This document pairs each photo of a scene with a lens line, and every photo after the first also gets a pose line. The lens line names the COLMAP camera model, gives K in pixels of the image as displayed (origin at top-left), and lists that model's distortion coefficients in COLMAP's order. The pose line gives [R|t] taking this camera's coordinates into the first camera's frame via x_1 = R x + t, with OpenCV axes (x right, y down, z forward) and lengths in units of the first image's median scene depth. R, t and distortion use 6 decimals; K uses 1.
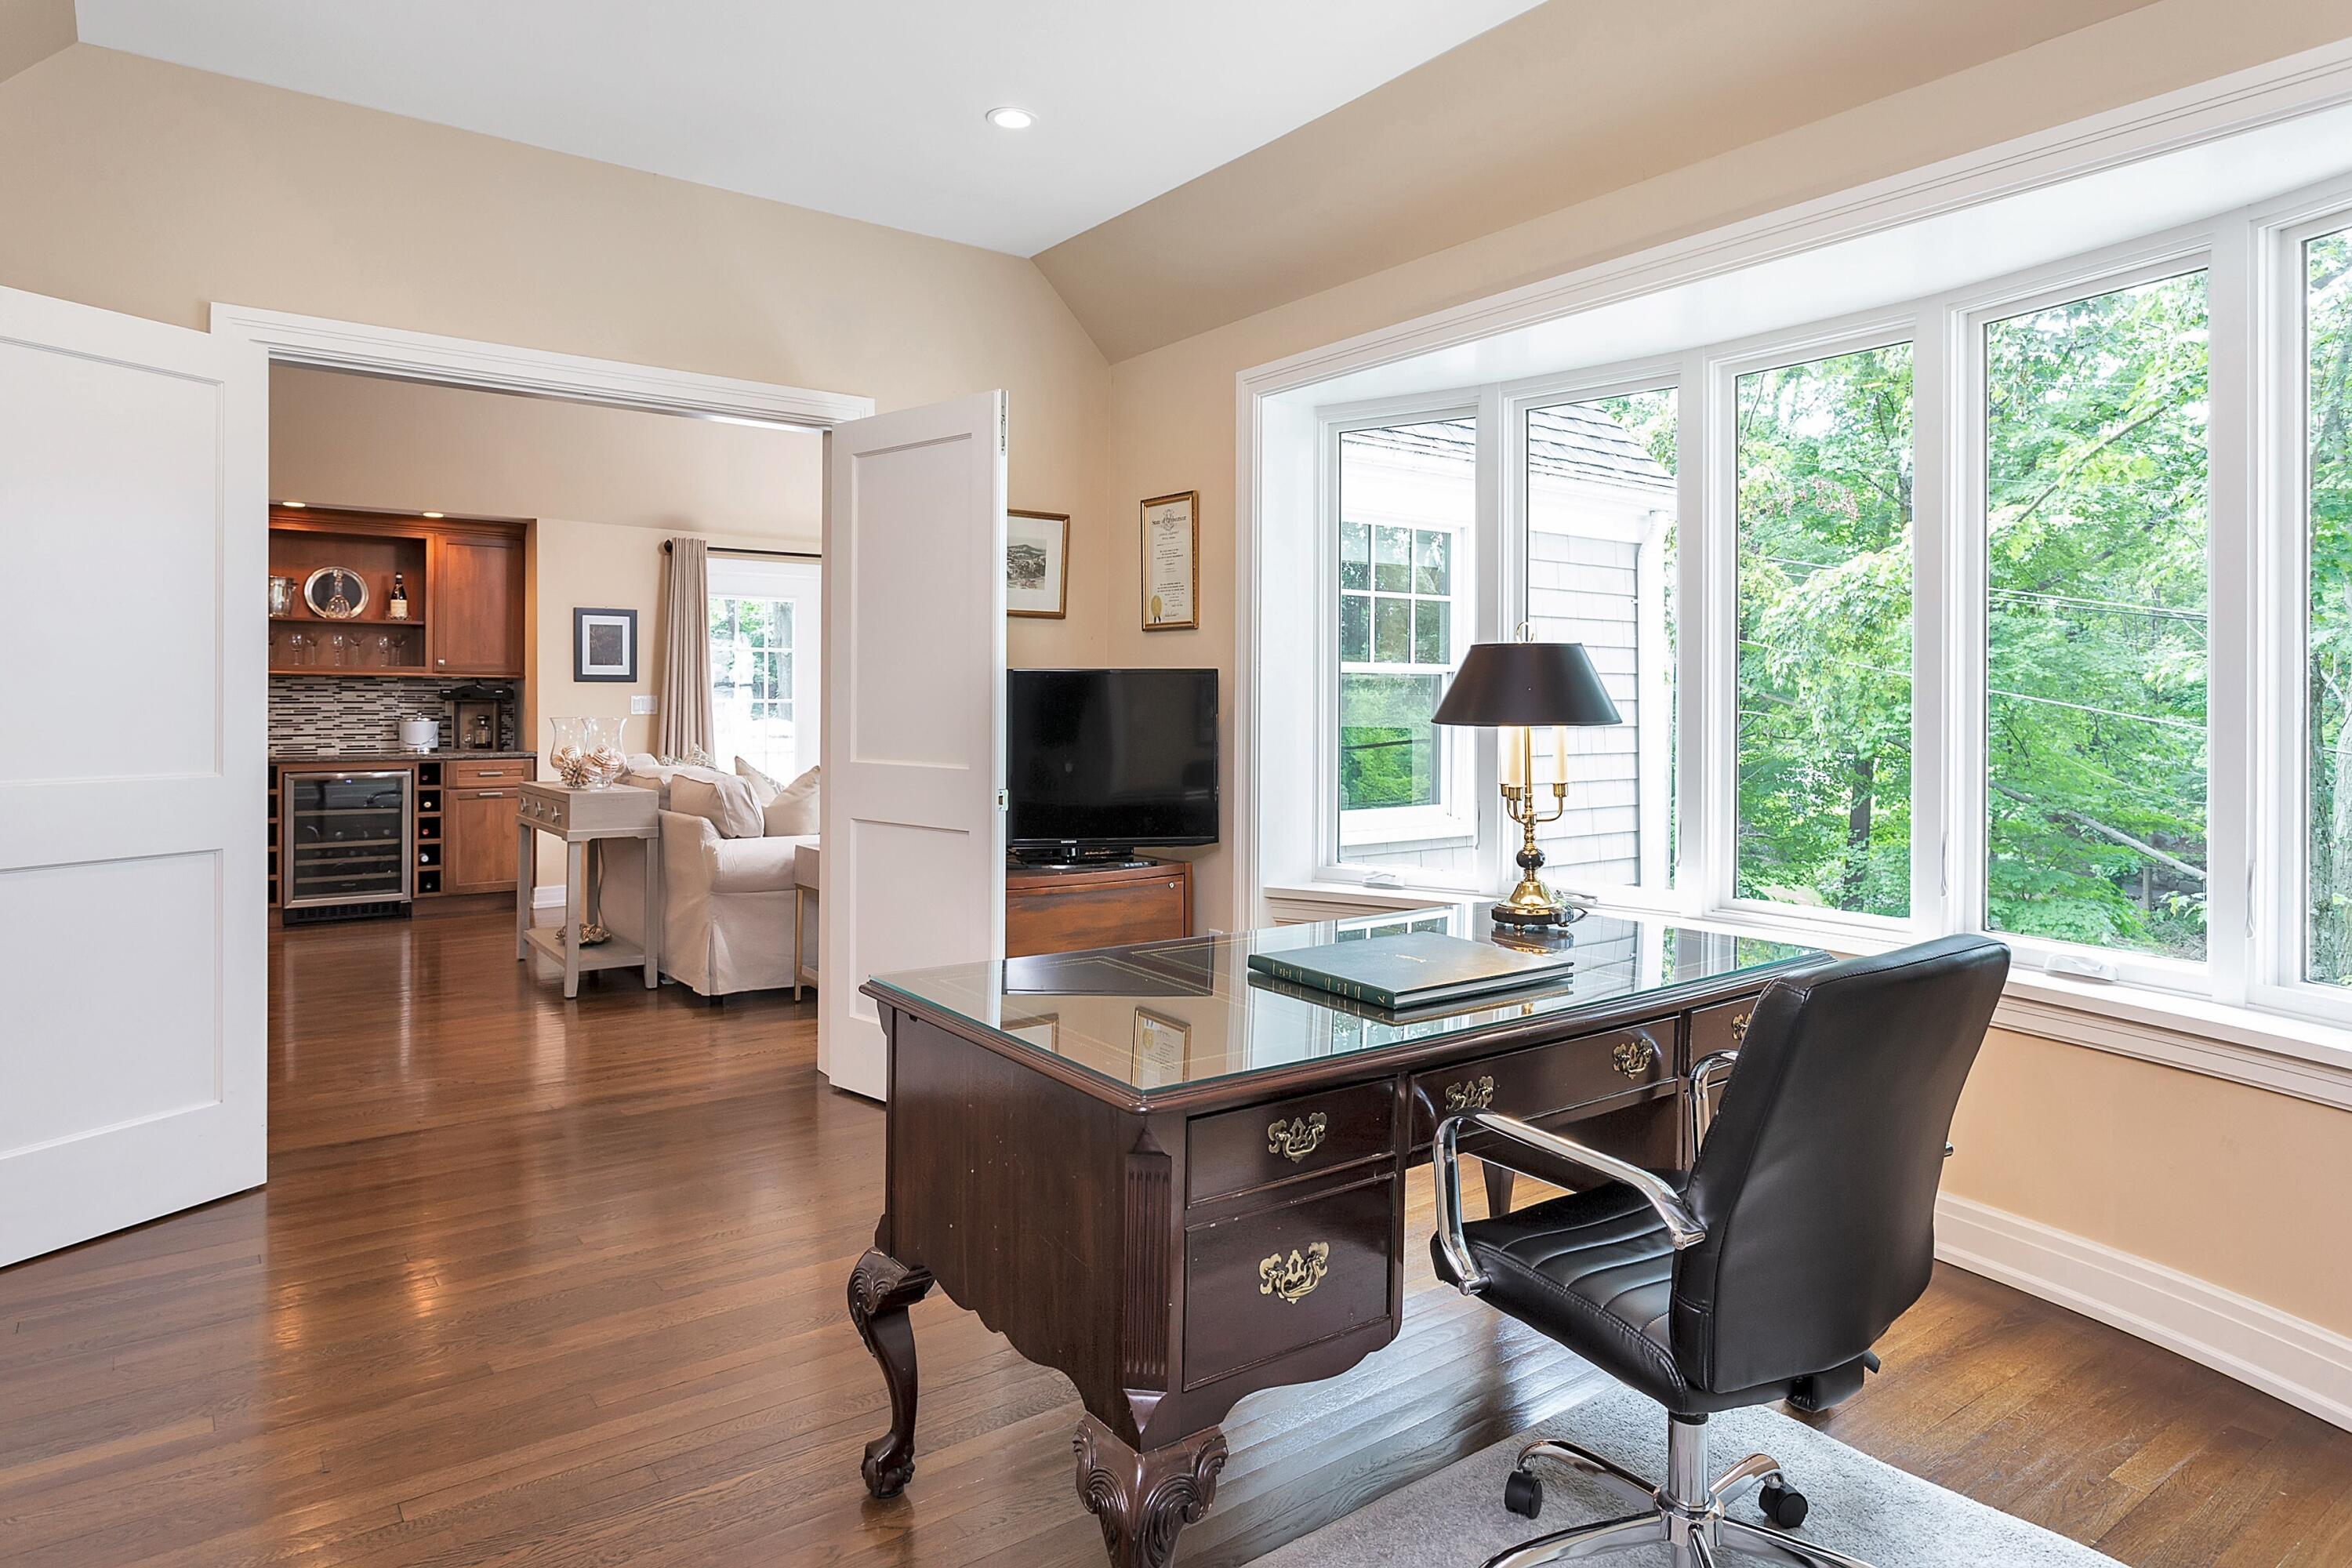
lens RADIAL K [[1353.2, 0, 1125.0], [0, 1353.2, 697.9], [0, 0, 1]] dist [0.013221, 0.003832]
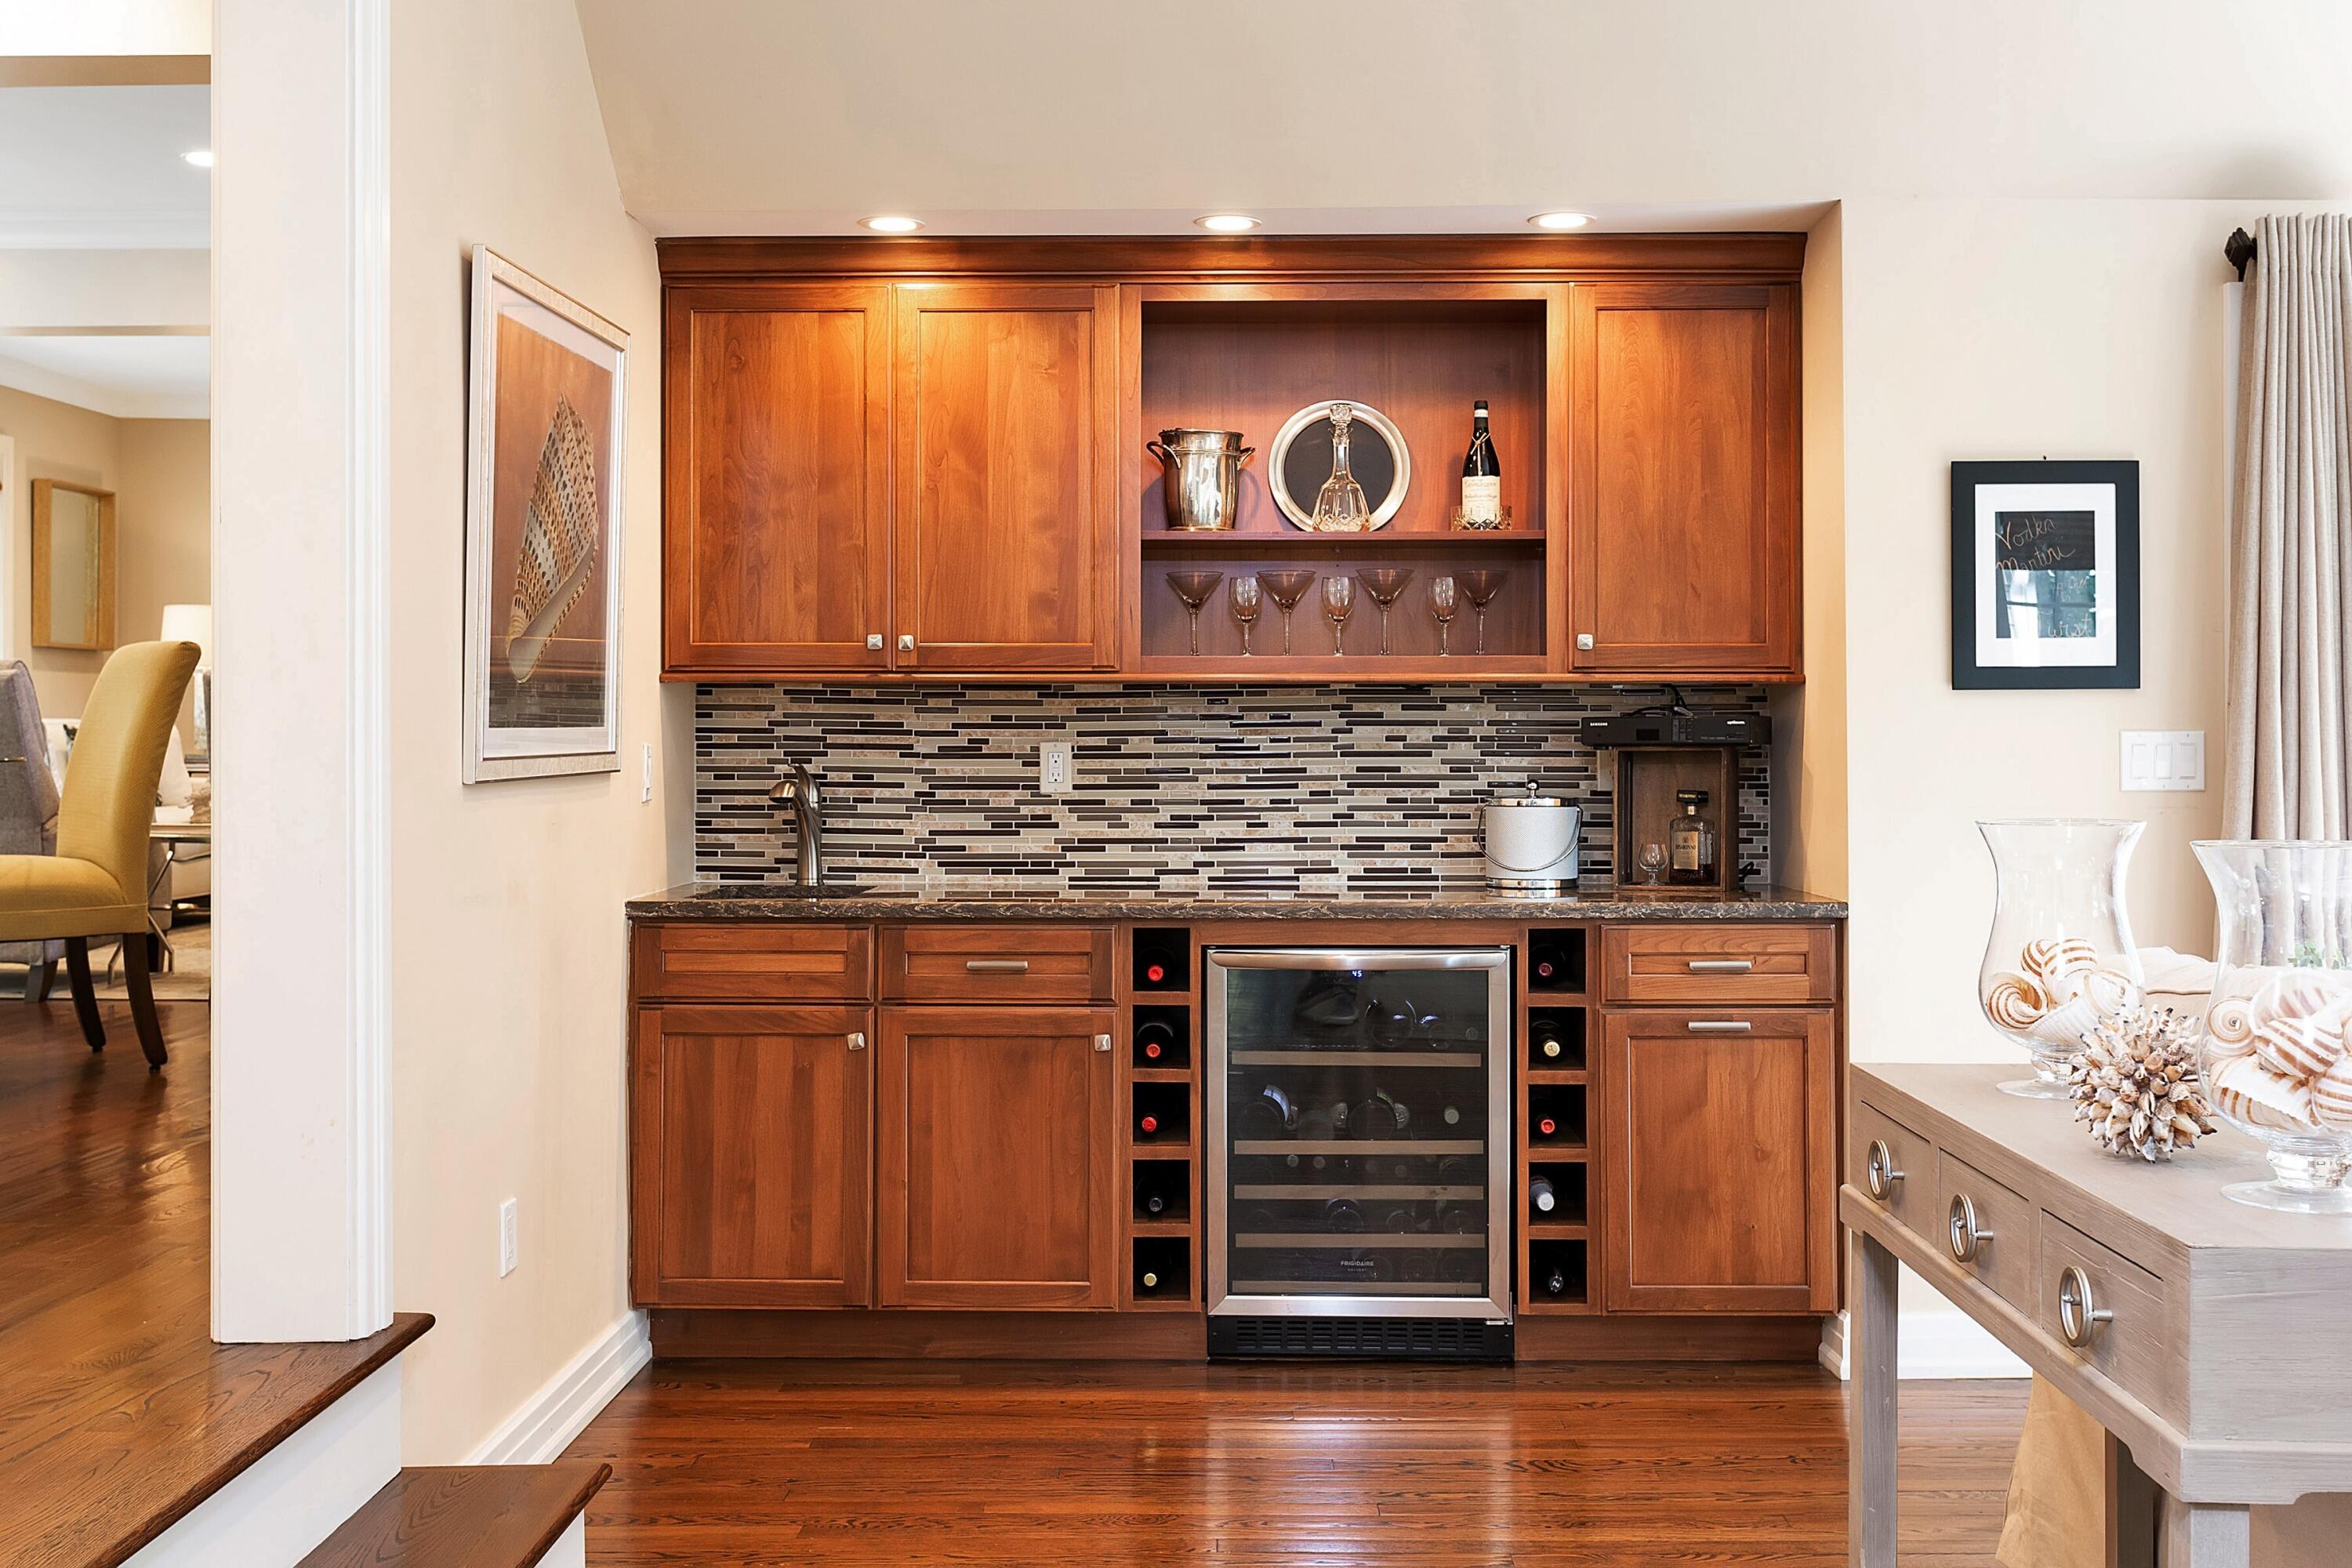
lens RADIAL K [[2346.3, 0, 1182.4], [0, 2346.3, 765.2], [0, 0, 1]] dist [-0.020441, 0.000000]
pose [[0.803141, -0.000359, -0.595788, -0.222715], [0.007408, 0.999929, 0.009384, -0.000359], [0.595742, -0.011951, 0.803087, 0.444302]]
